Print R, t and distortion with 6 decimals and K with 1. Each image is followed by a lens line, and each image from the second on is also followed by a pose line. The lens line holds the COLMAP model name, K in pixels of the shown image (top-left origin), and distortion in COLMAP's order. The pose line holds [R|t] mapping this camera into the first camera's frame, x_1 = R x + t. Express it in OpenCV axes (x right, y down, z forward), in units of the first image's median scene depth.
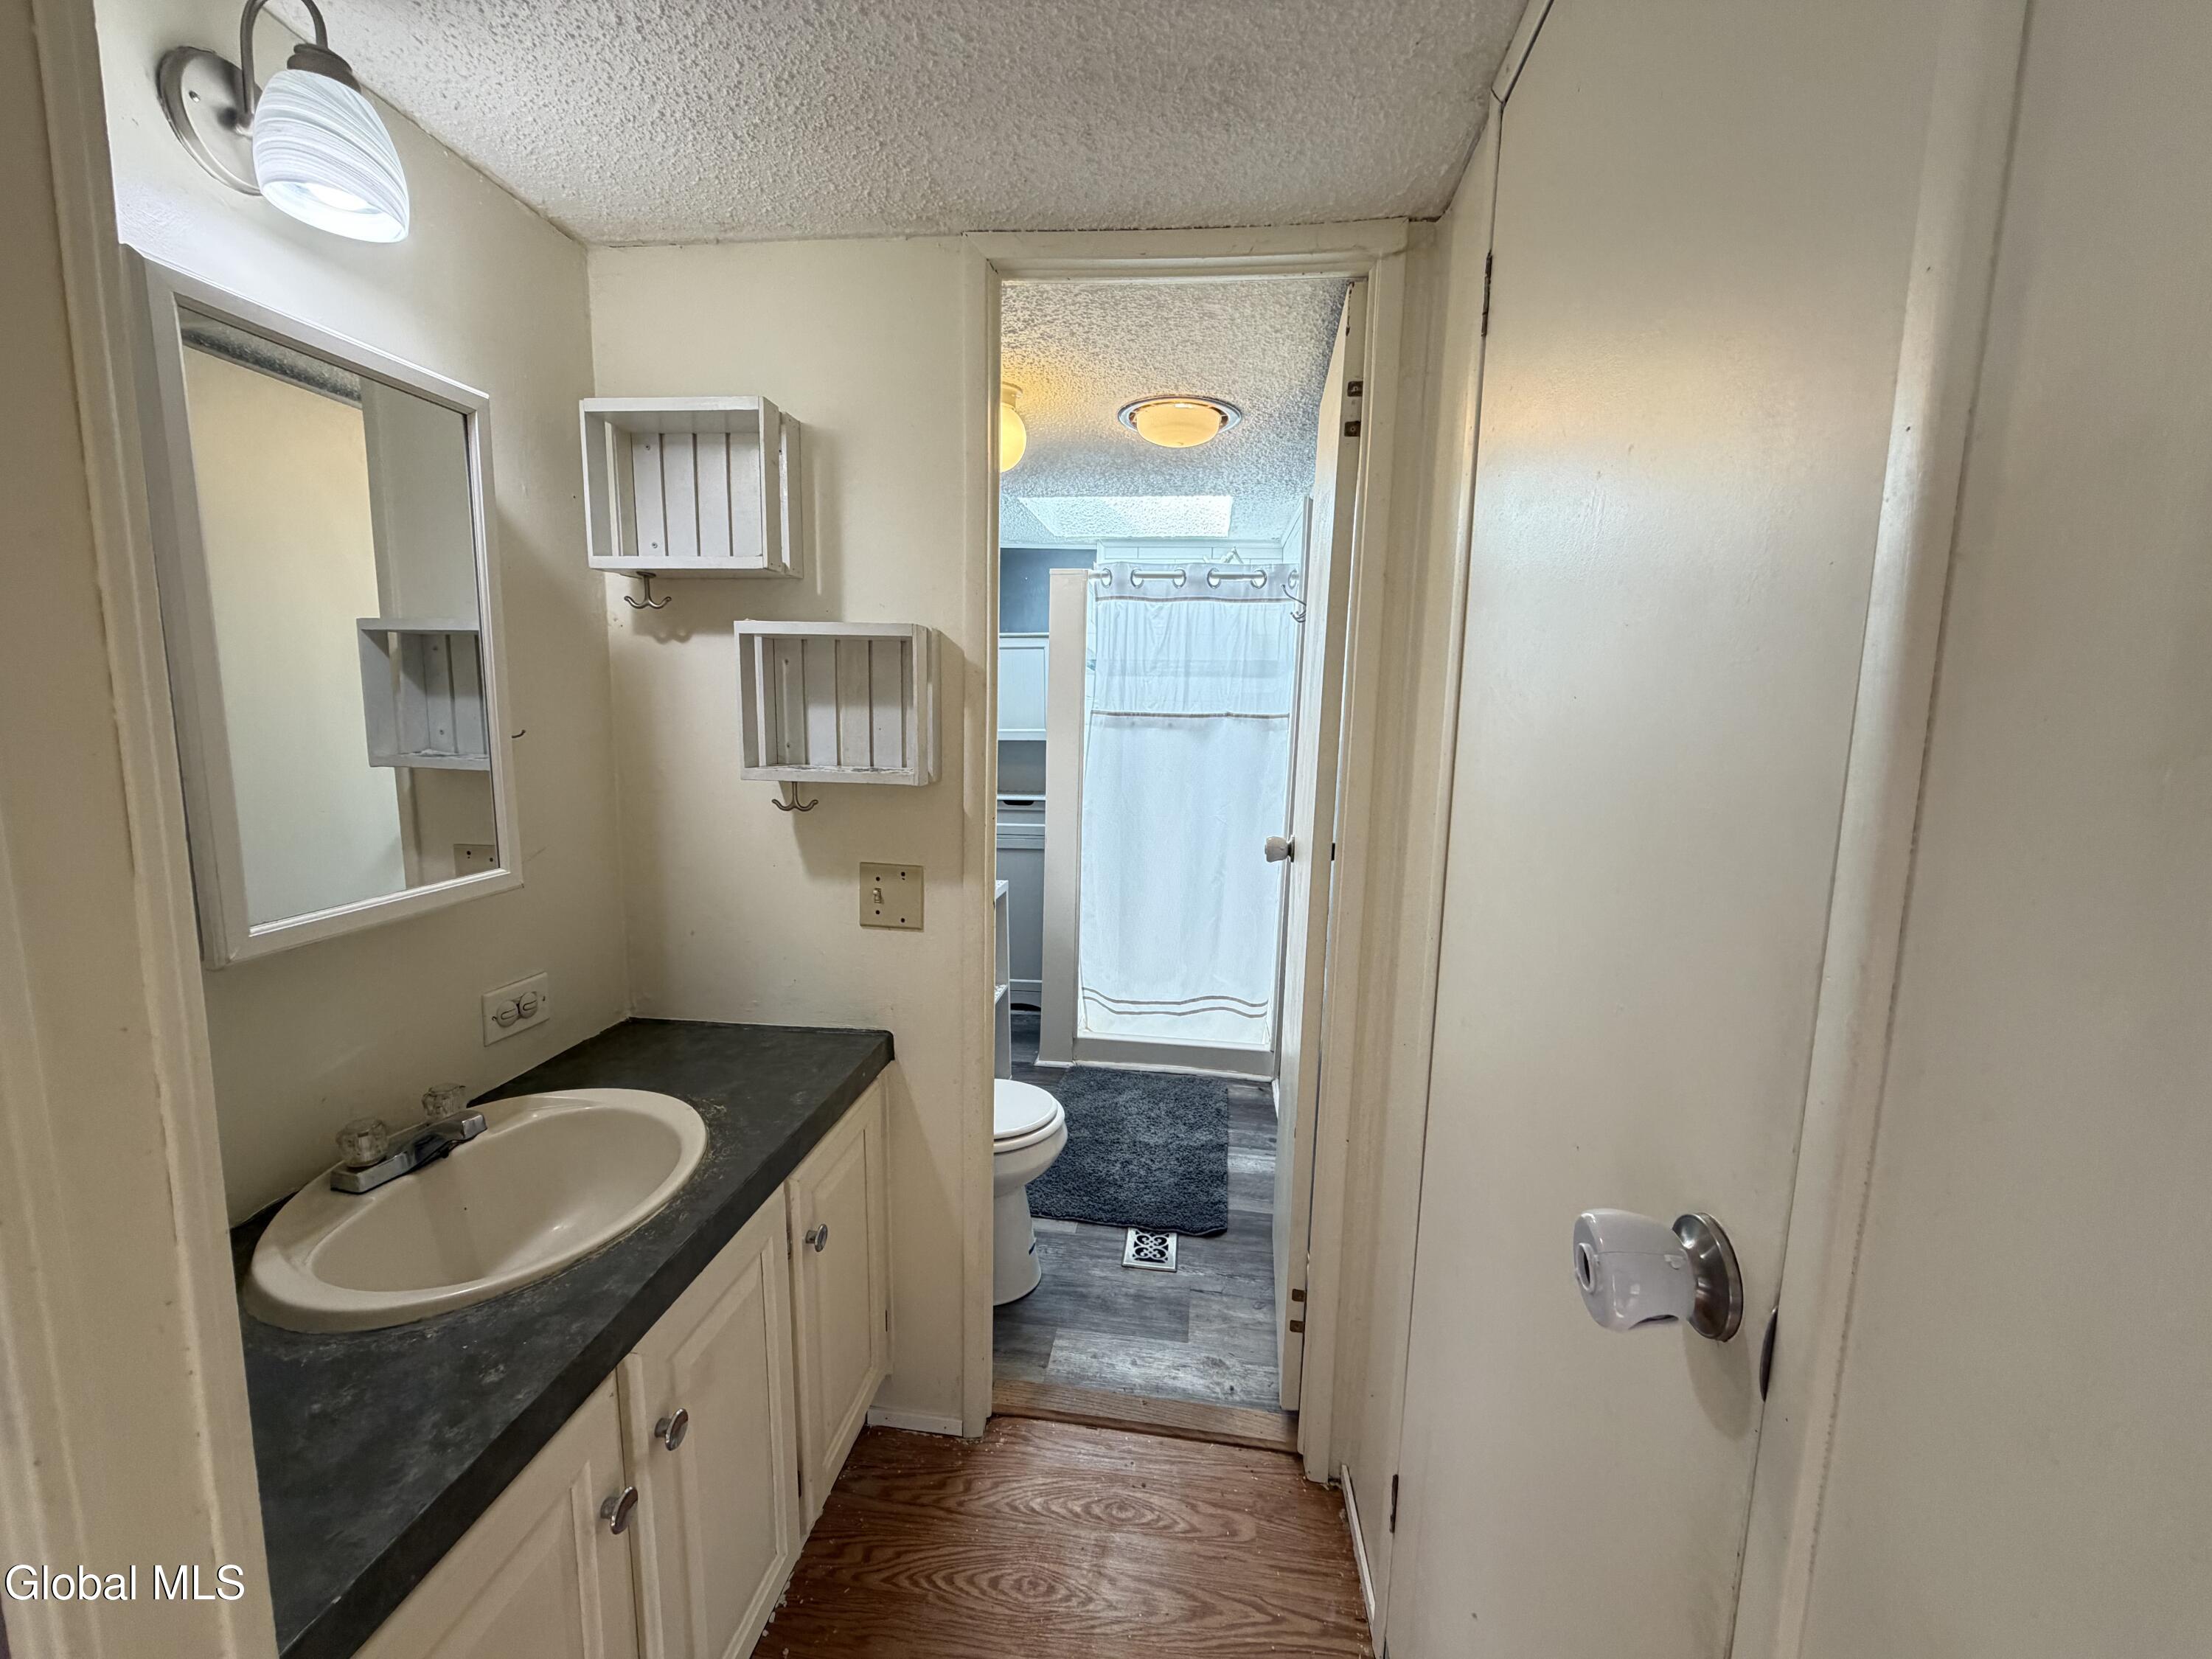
lens RADIAL K [[886.6, 0, 1102.9], [0, 886.6, 826.1], [0, 0, 1]] dist [0.000161, 0.000118]
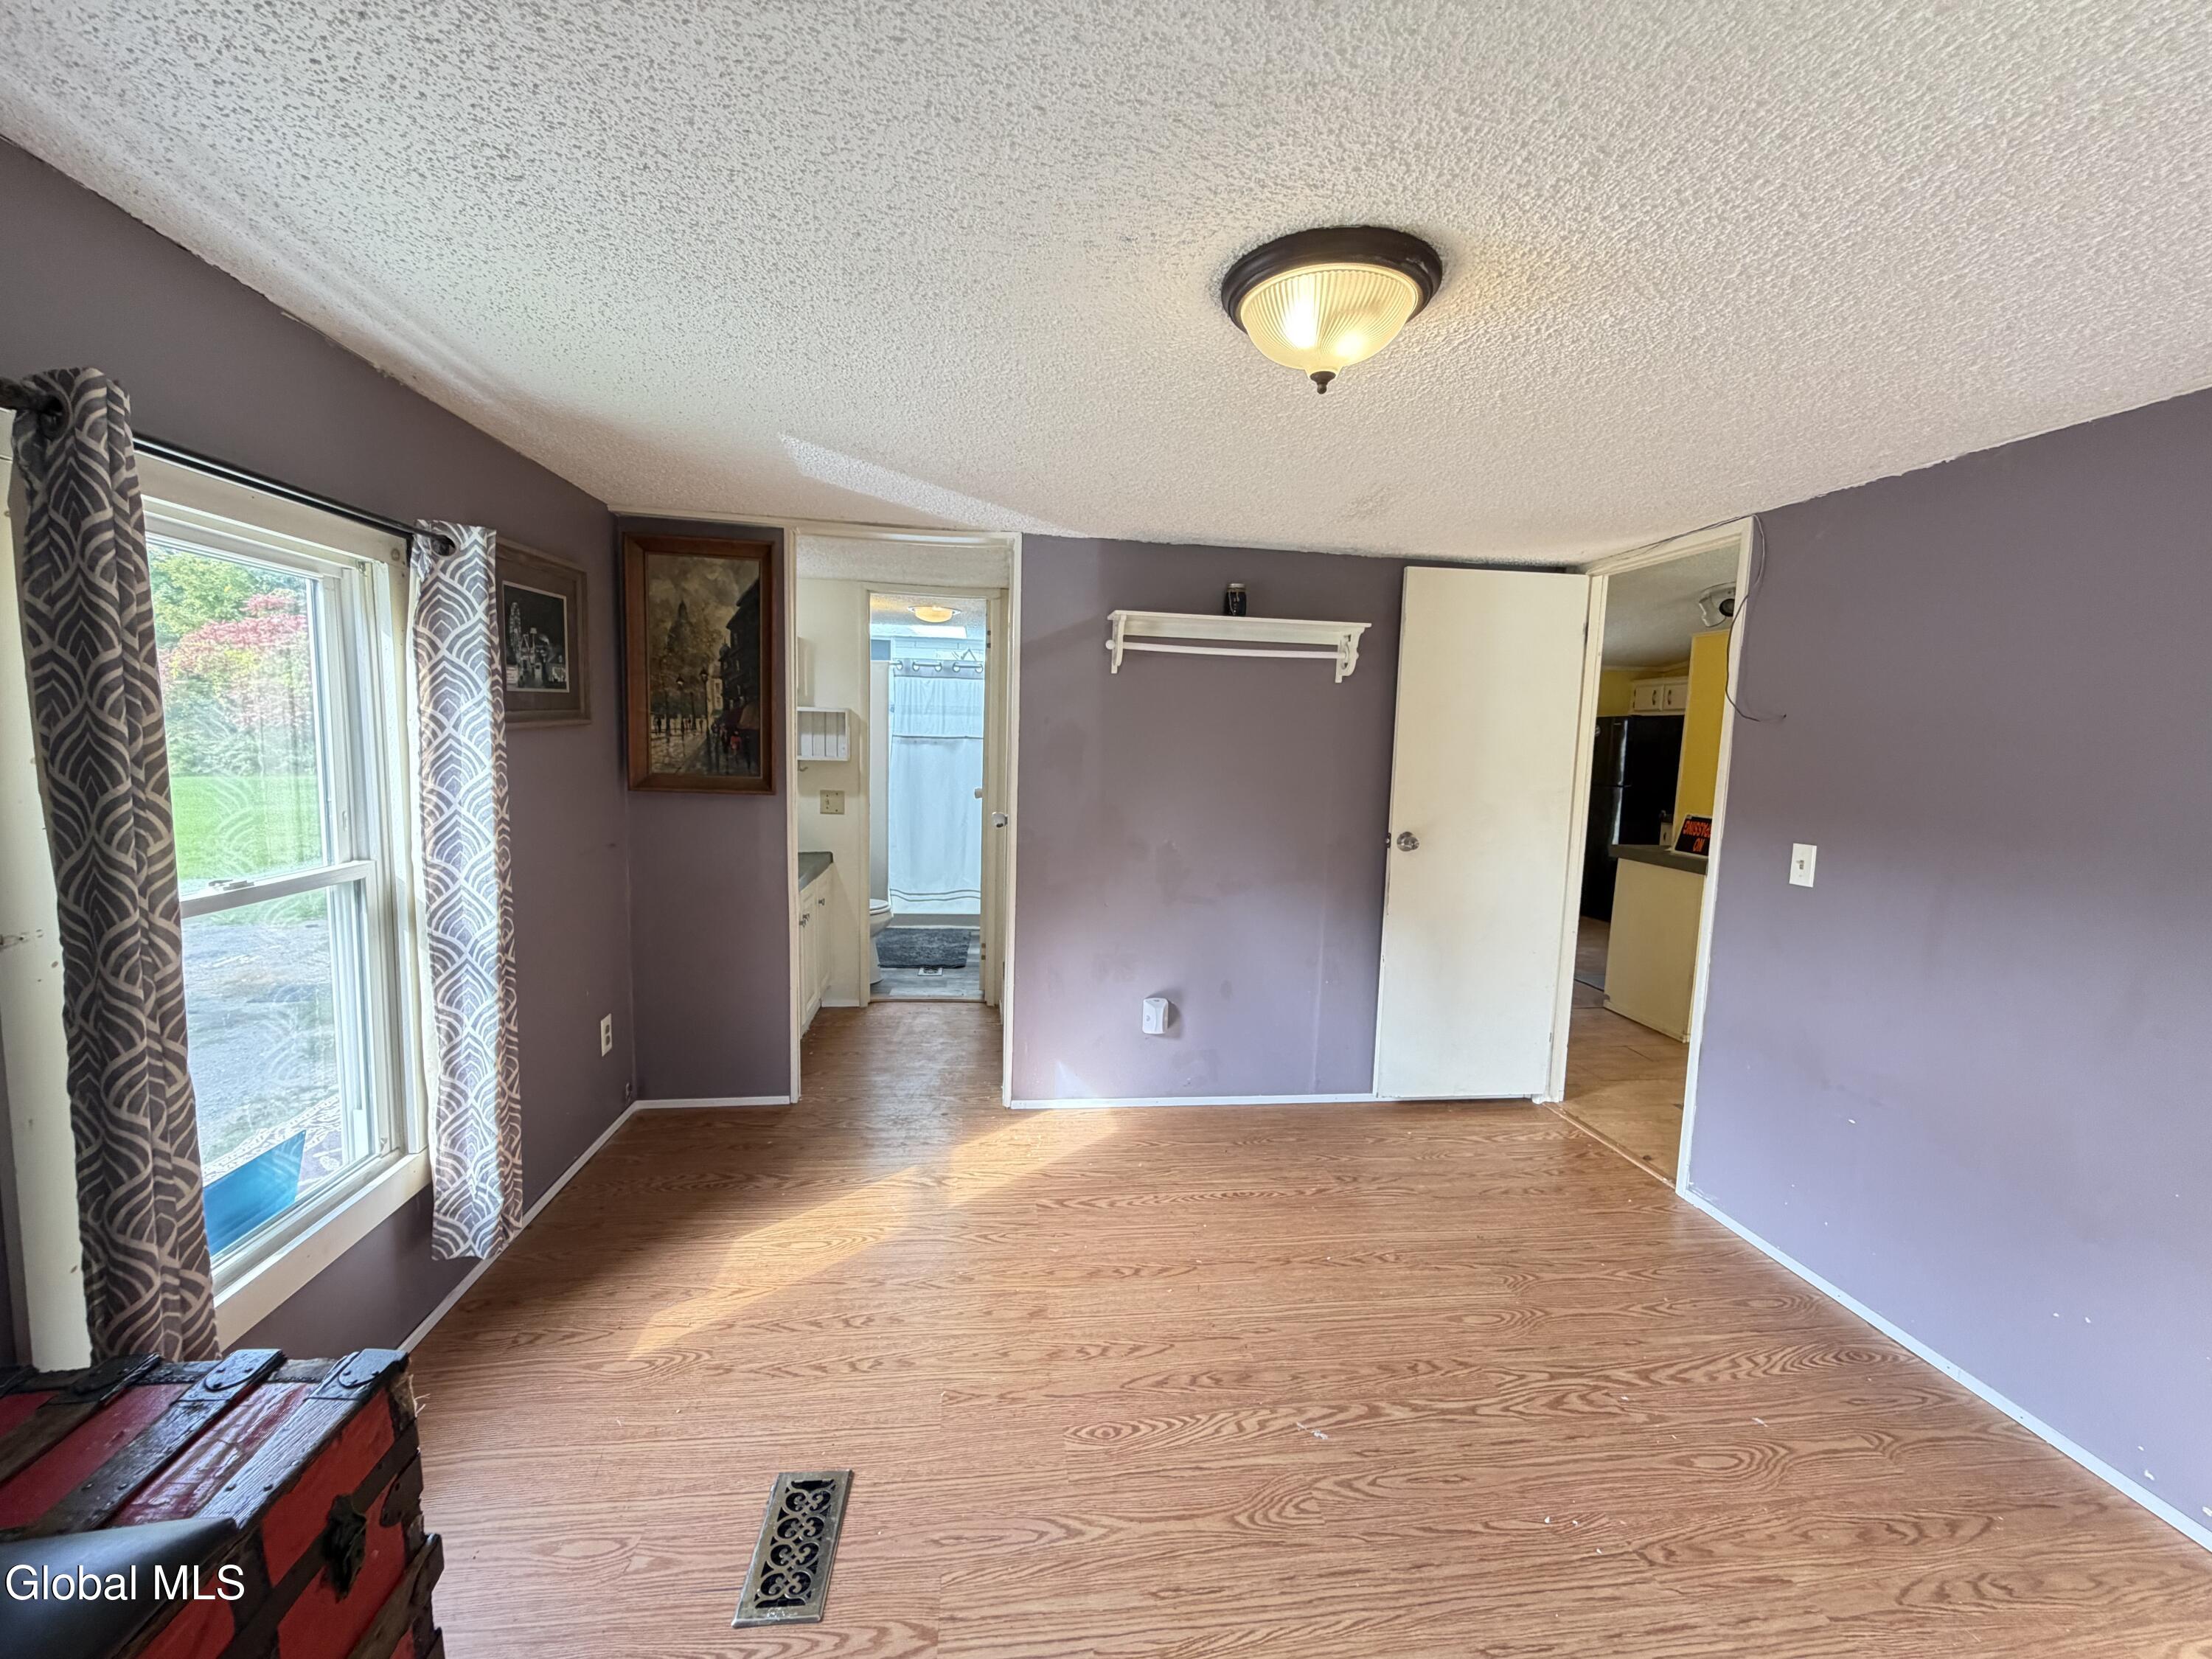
lens RADIAL K [[886.6, 0, 1102.9], [0, 886.6, 826.1], [0, 0, 1]] dist [0.000161, 0.000118]
pose [[0.968522, -0.022666, 0.247894, -0.082022], [0.028920, 0.999348, -0.021614, 0.185320], [-0.247243, 0.028102, 0.968546, -1.478878]]
